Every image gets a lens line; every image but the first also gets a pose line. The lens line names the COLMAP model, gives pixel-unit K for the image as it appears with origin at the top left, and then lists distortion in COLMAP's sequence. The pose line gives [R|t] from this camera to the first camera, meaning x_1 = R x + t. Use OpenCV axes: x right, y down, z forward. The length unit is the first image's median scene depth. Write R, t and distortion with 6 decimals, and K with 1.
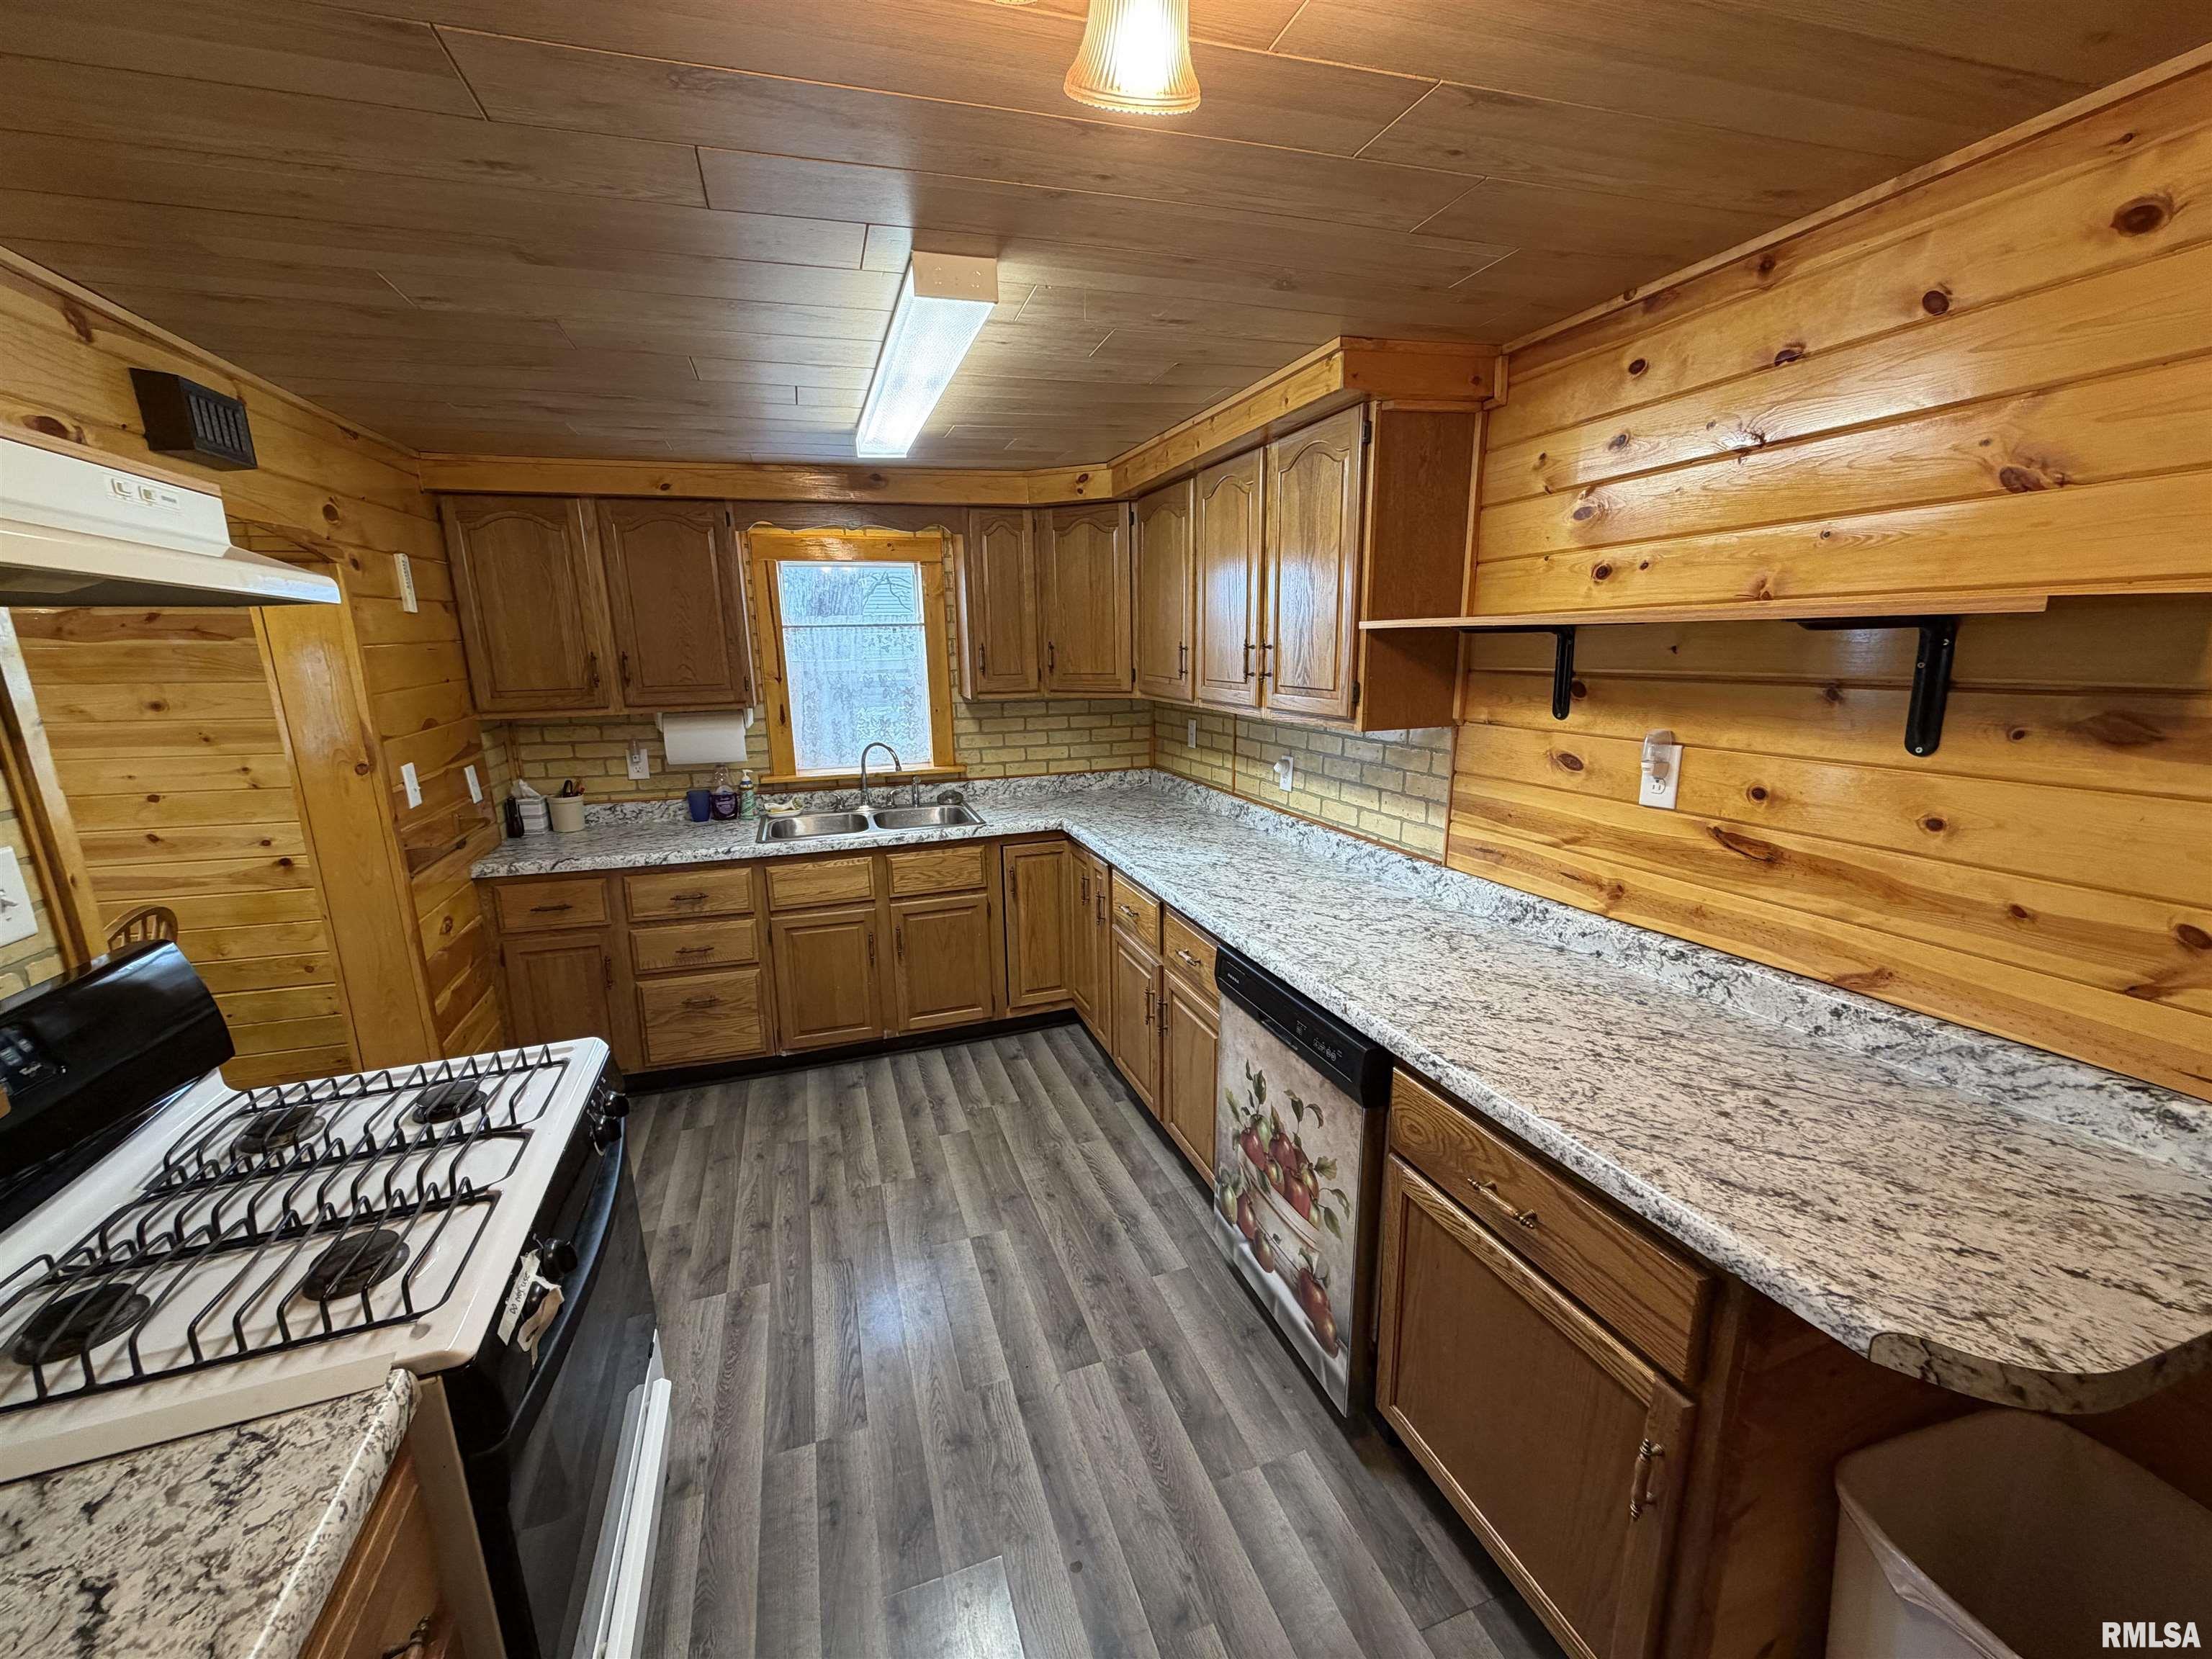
lens RADIAL K [[879.2, 0, 1099.2], [0, 879.2, 833.5], [0, 0, 1]] dist [-0.000247, -0.000233]
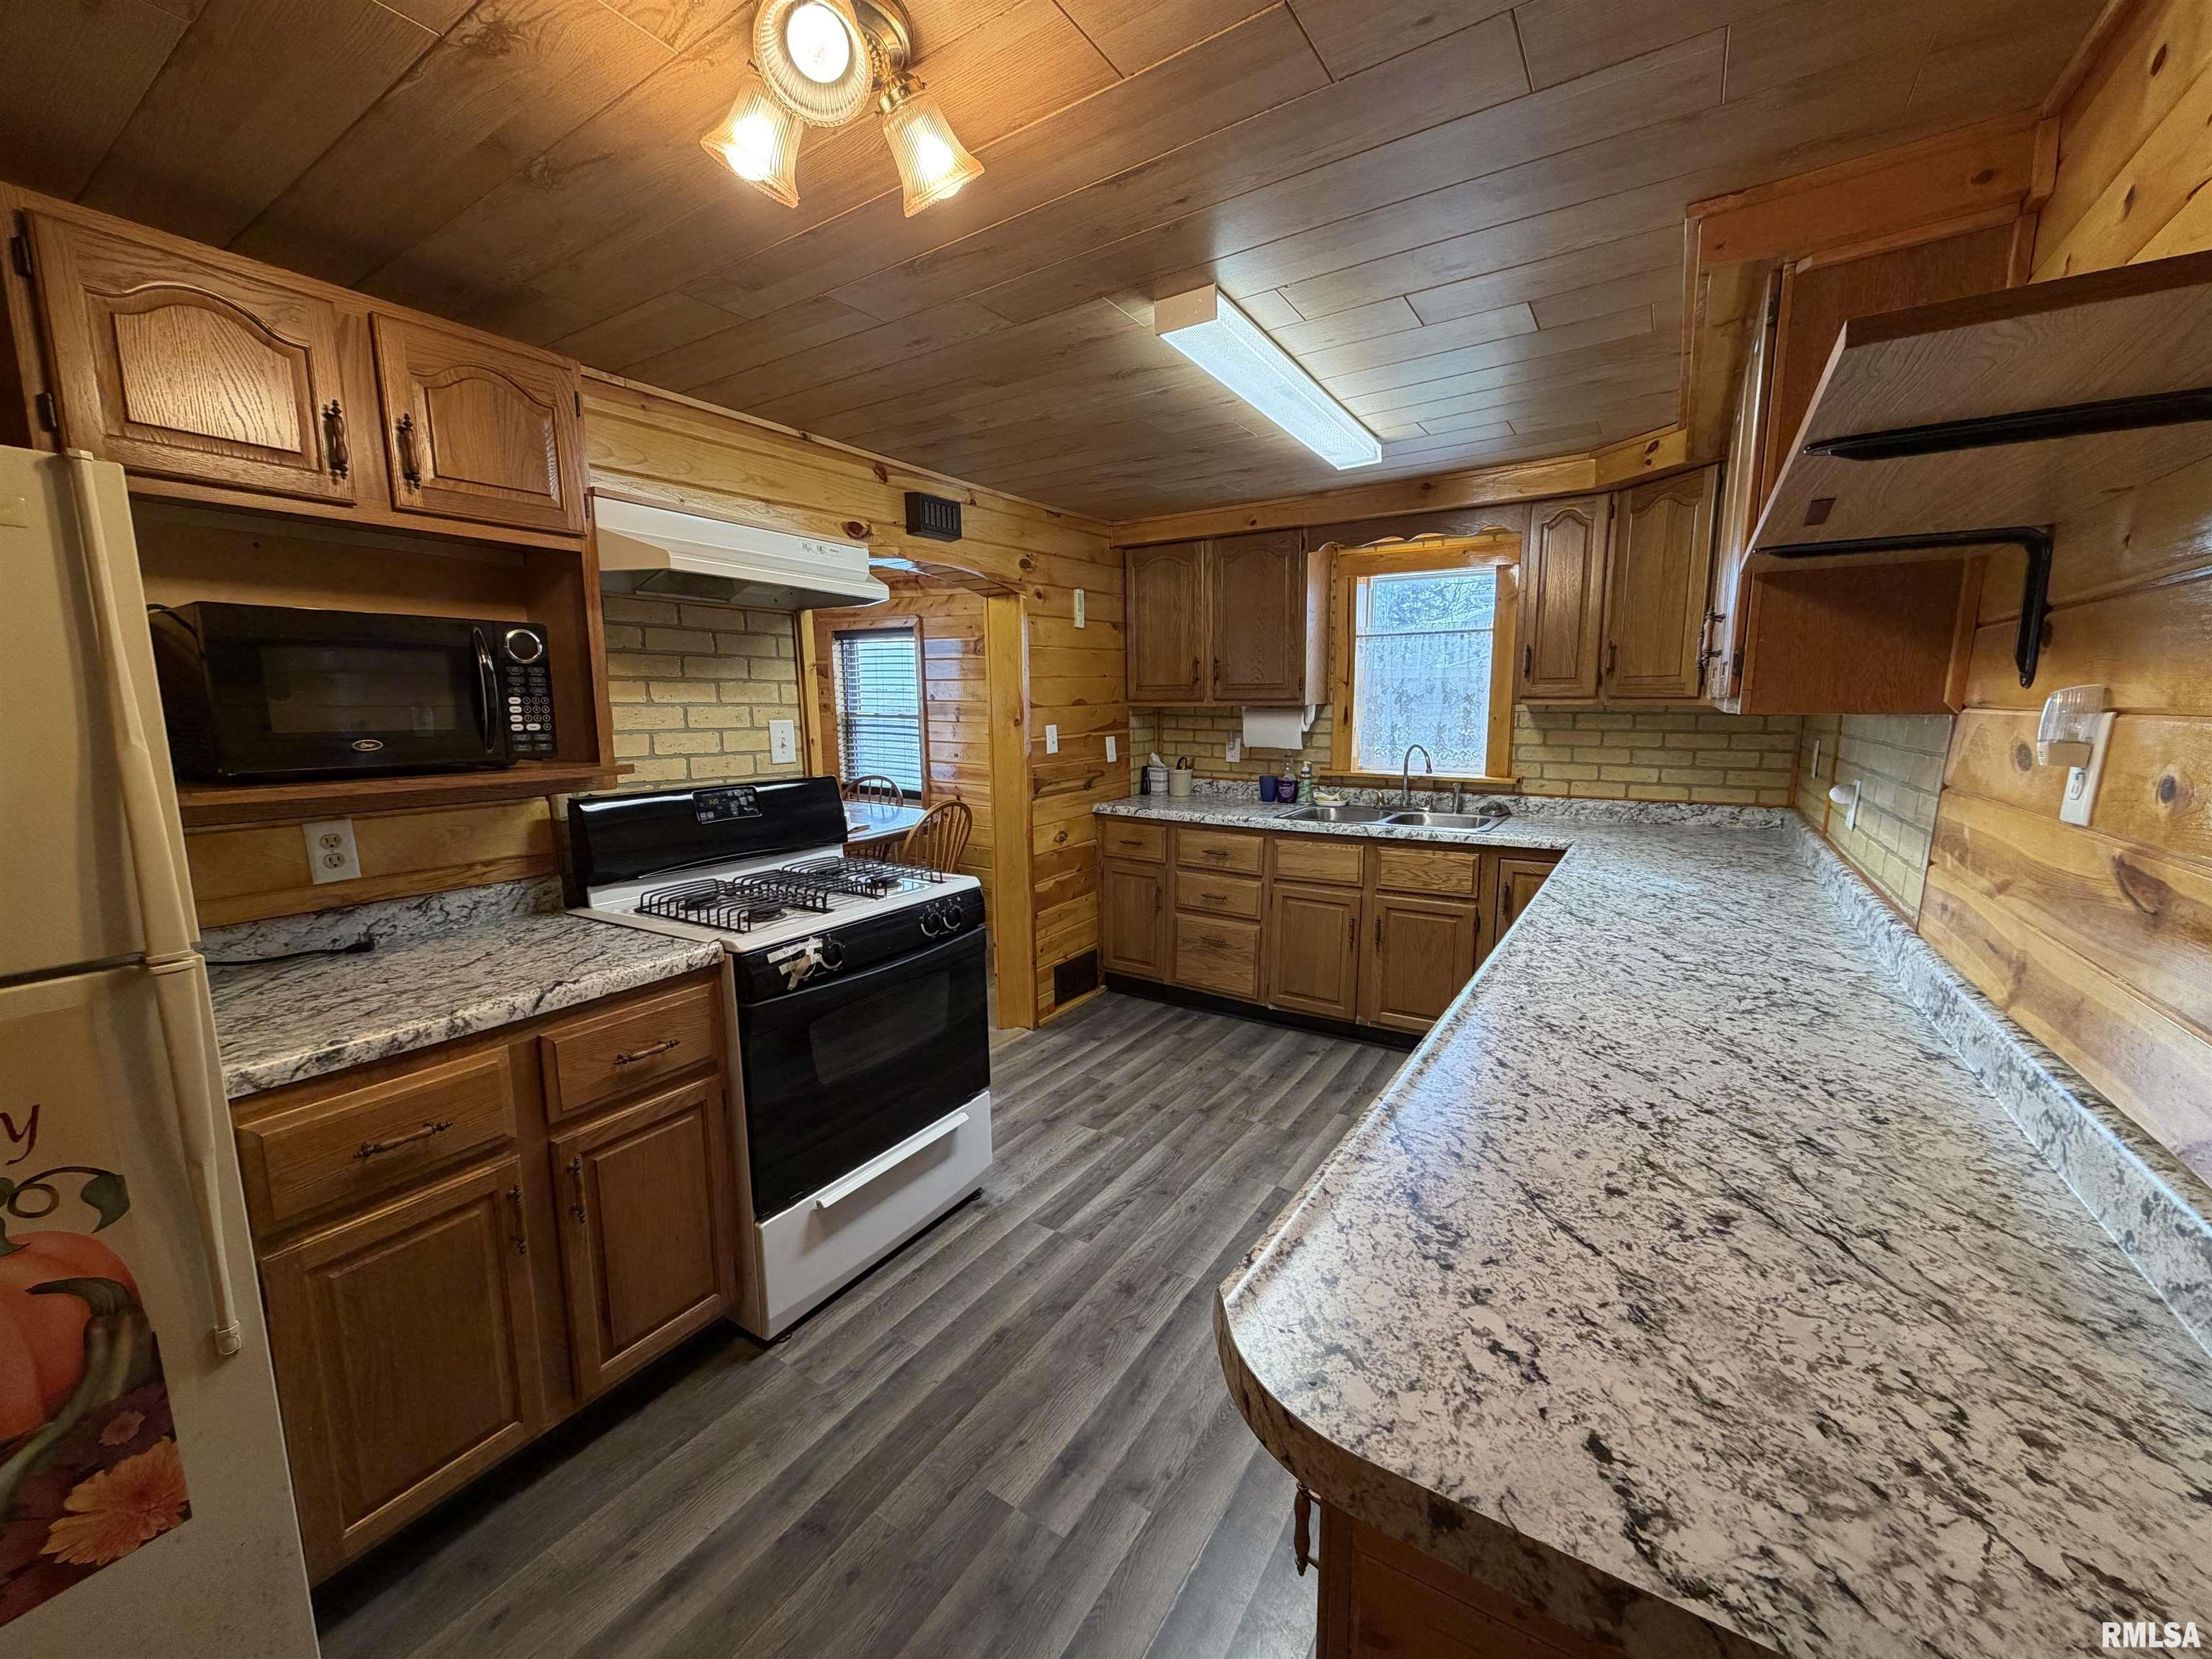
lens RADIAL K [[879.2, 0, 1099.2], [0, 879.2, 833.5], [0, 0, 1]] dist [-0.000247, -0.000233]
pose [[0.623212, 0.133186, -0.770629, 0.371676], [-0.173335, 0.984407, 0.029955, 0.037080], [0.762602, 0.114908, 0.636580, 0.089486]]
